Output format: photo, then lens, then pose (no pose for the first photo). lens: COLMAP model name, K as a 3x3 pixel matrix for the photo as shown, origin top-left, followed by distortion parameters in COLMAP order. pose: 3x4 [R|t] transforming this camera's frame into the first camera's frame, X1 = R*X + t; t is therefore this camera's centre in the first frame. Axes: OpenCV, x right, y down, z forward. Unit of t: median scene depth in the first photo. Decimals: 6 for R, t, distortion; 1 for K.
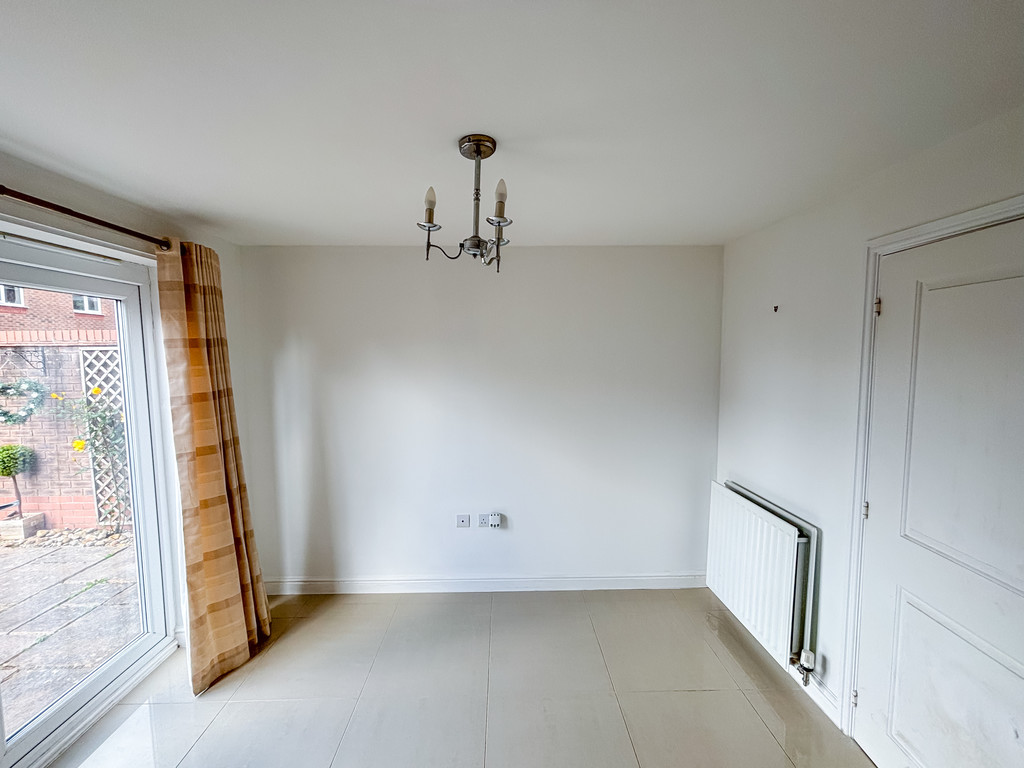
lens RADIAL K [[411.7, 0, 512.0], [0, 411.7, 382.1], [0, 0, 1]] dist [-0.002036, -0.000212]
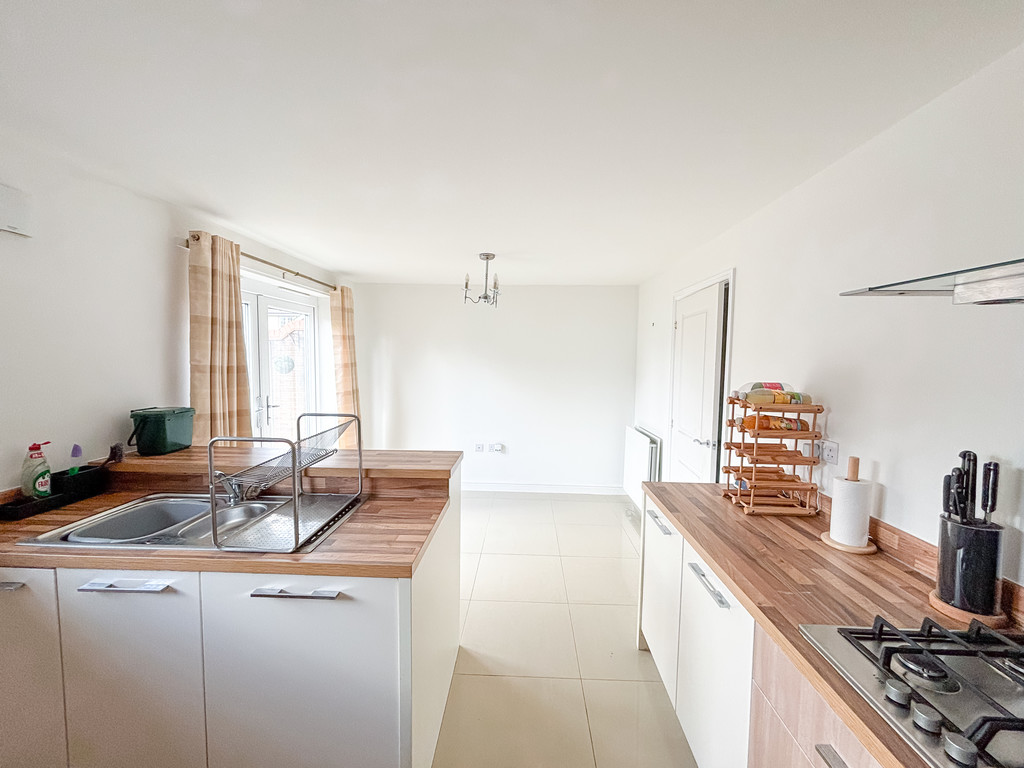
lens RADIAL K [[411.7, 0, 512.0], [0, 411.7, 382.1], [0, 0, 1]] dist [-0.002036, -0.000212]
pose [[0.998163, 0.023324, -0.055923, 0.146890], [-0.023723, 0.999698, -0.006484, 0.116849], [0.055755, 0.007799, 0.998414, -0.954636]]
